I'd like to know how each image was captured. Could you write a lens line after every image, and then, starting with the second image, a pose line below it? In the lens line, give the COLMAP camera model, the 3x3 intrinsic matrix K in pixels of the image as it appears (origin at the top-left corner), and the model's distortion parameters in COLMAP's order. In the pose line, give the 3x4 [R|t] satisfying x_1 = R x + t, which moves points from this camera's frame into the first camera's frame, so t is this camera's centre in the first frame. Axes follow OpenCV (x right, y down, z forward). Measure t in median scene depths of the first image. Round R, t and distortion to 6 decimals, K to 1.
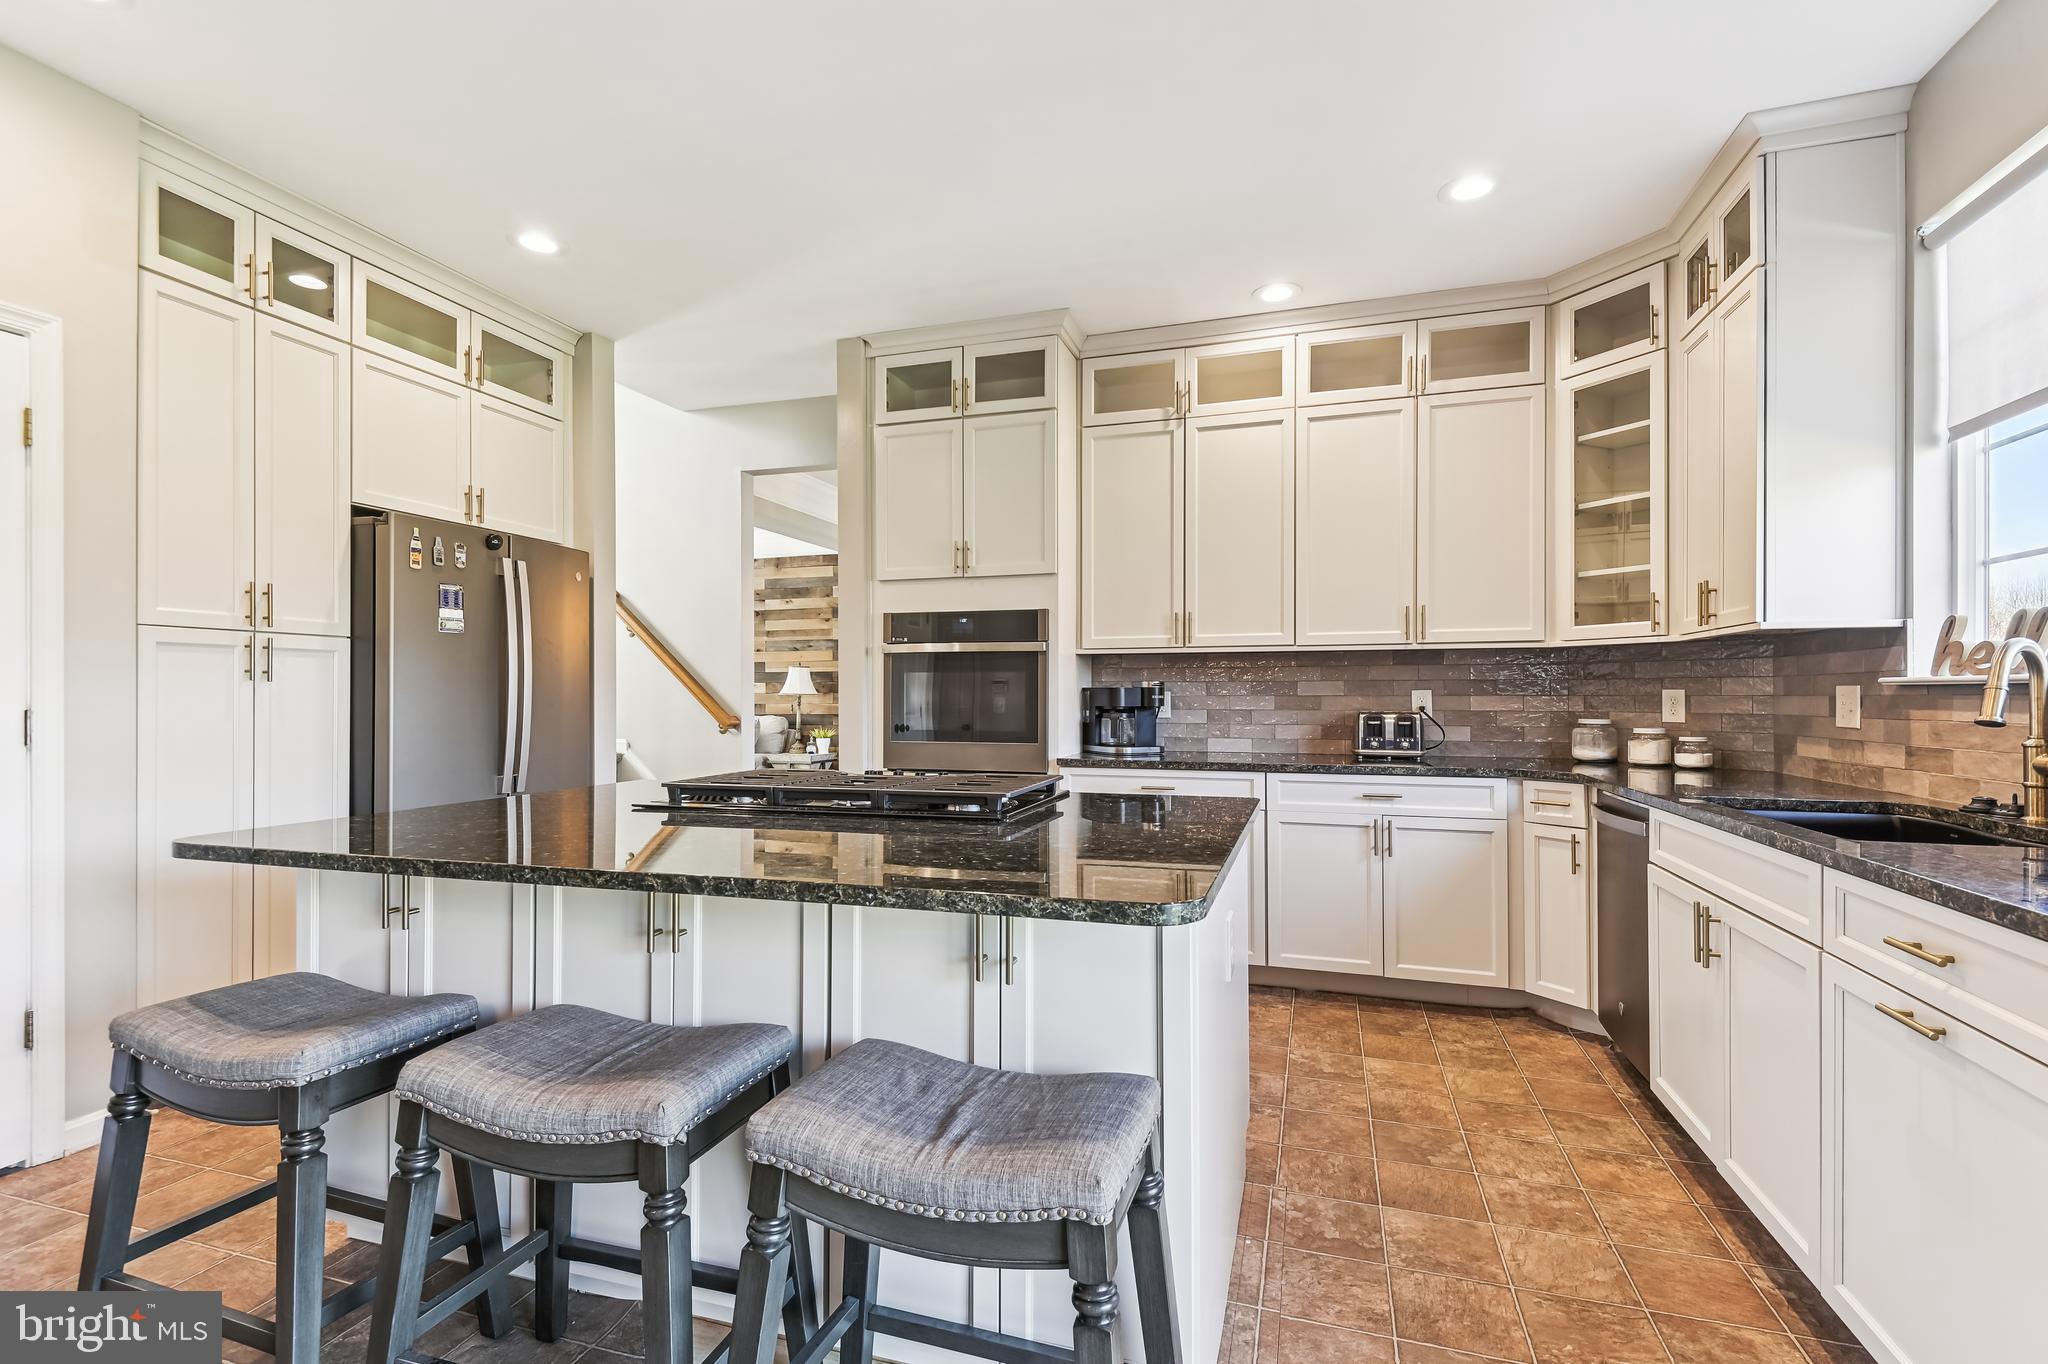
lens RADIAL K [[926.2, 0, 1016.0], [0, 926.2, 695.4], [0, 0, 1]] dist [0.002688, -0.000134]
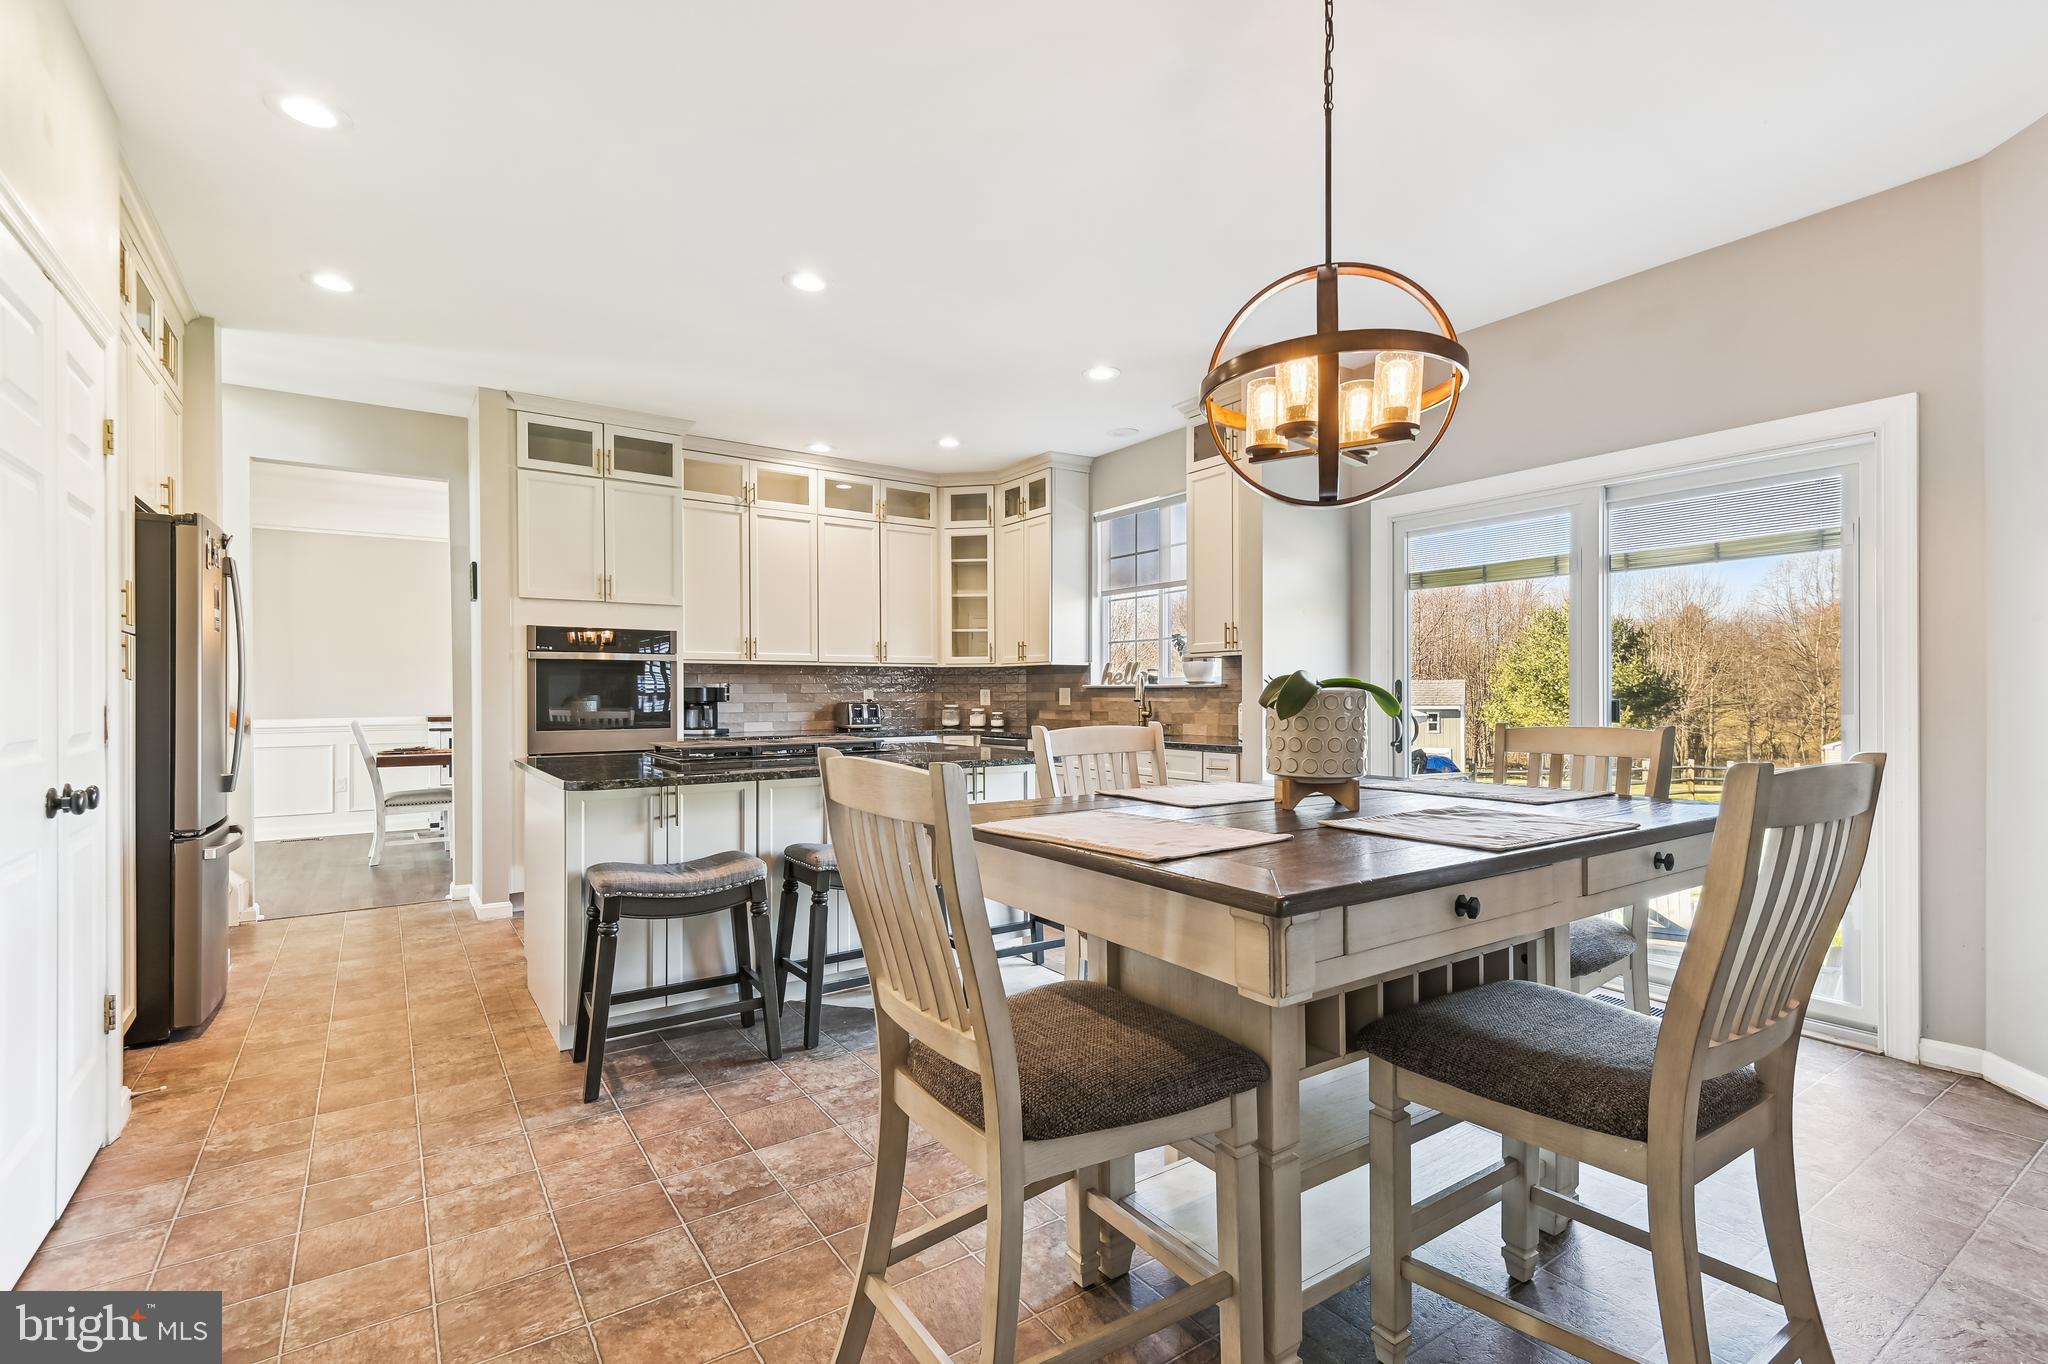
lens RADIAL K [[909.7, 0, 1024.0], [0, 909.7, 682.0], [0, 0, 1]] dist [0.001162, -0.000467]
pose [[0.592990, 0.006993, 0.805179, -0.840161], [0.004107, 0.999923, -0.011709, 0.001018], [-0.805199, 0.010251, 0.592916, -0.251603]]
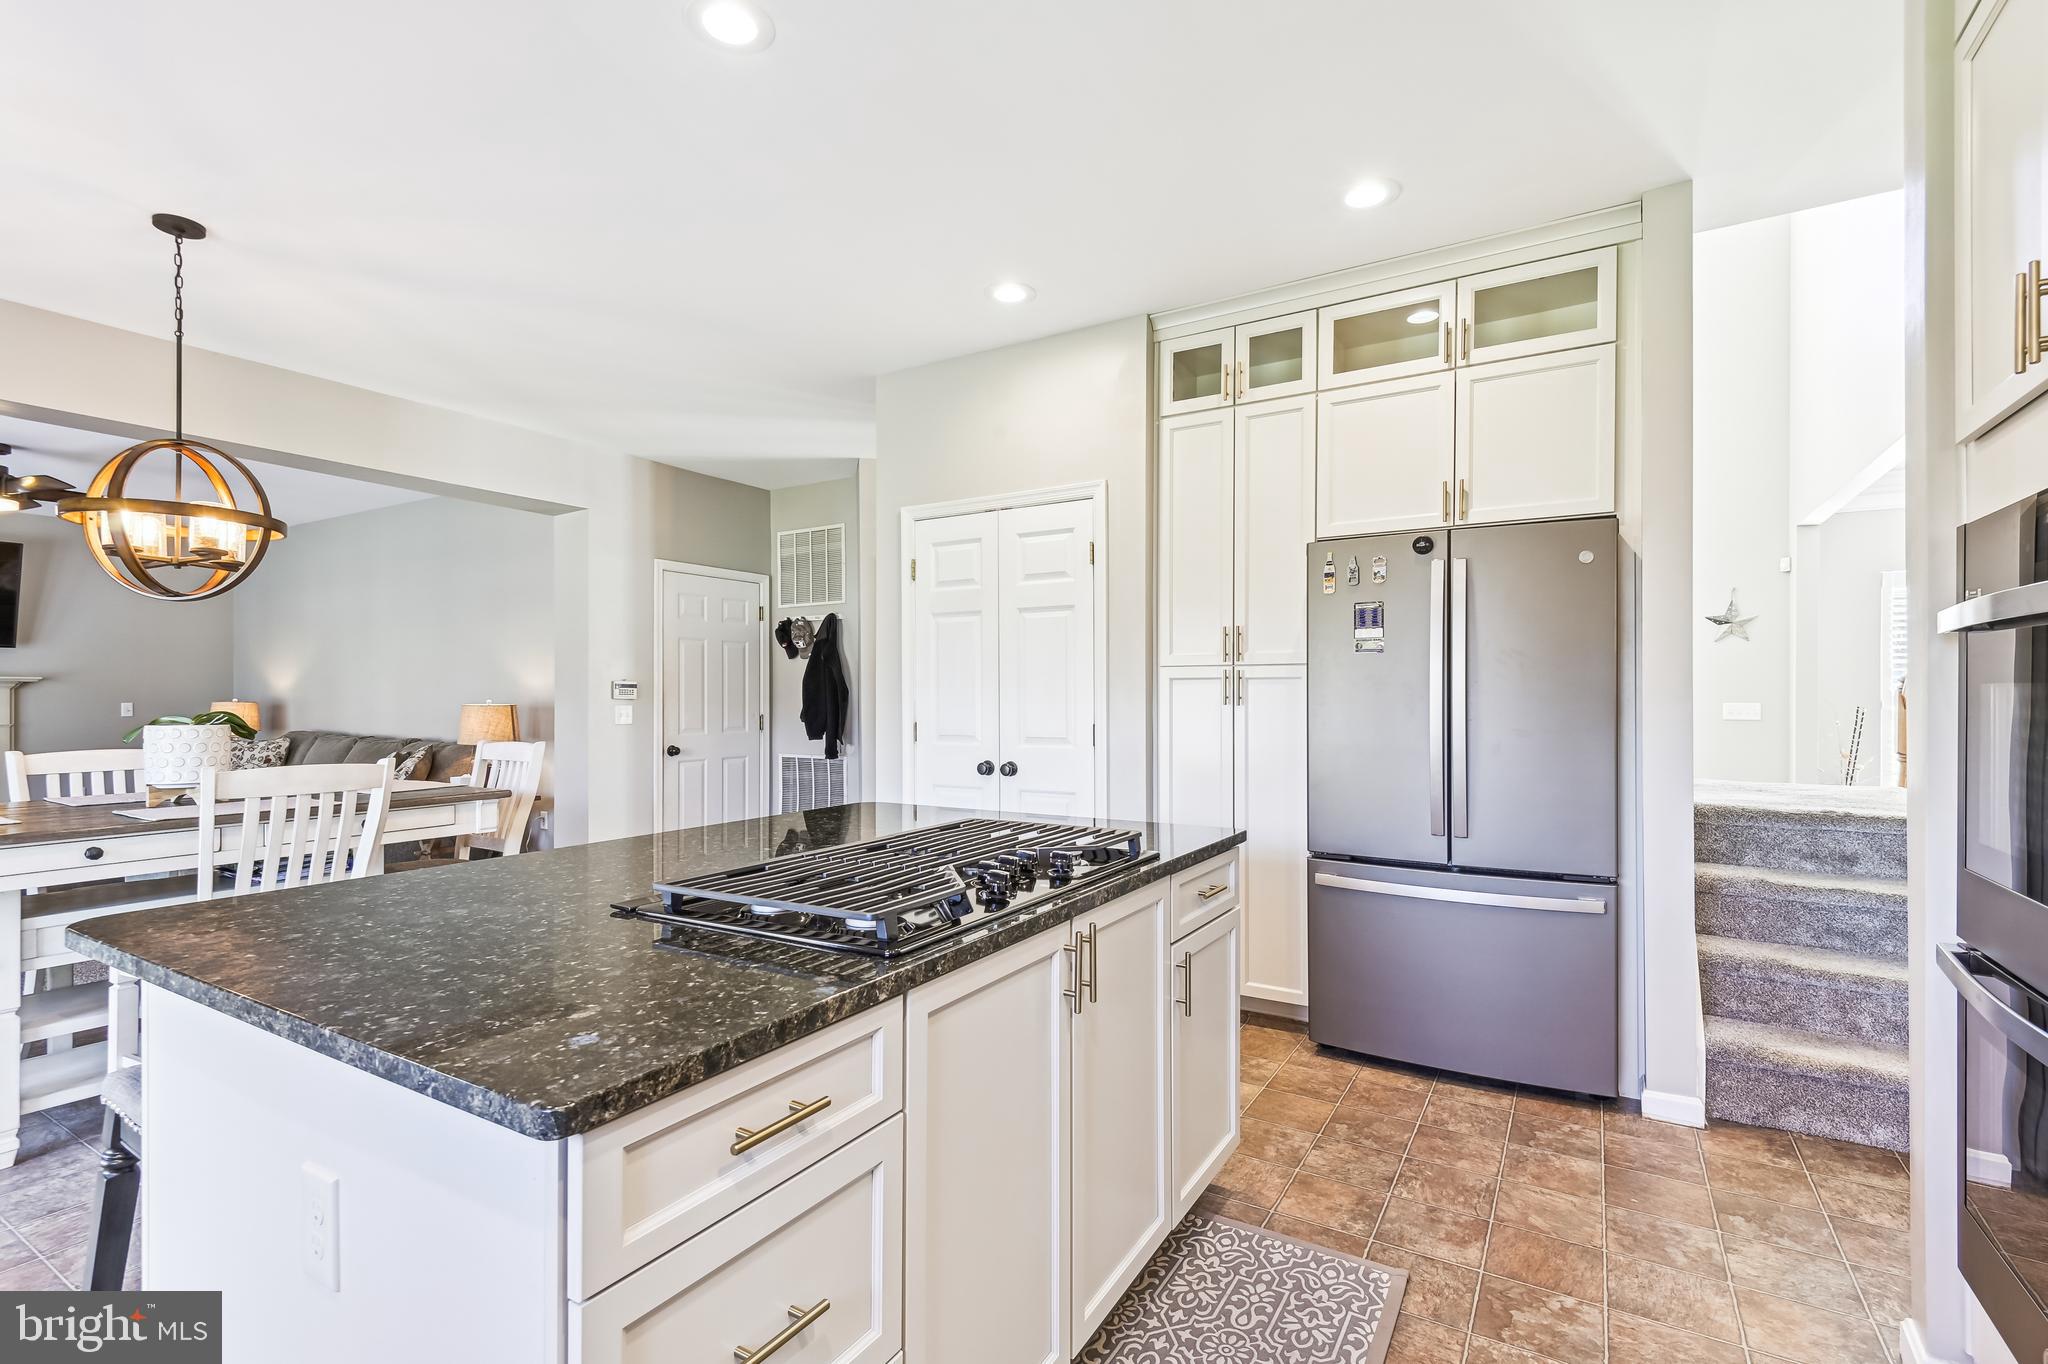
lens RADIAL K [[909.7, 0, 1024.0], [0, 909.7, 682.0], [0, 0, 1]] dist [0.001162, -0.000467]
pose [[-0.213646, -0.017071, -0.976762, 0.354807], [0.000631, 0.999845, -0.017612, -0.022448], [0.976911, -0.004379, -0.213602, 0.834282]]
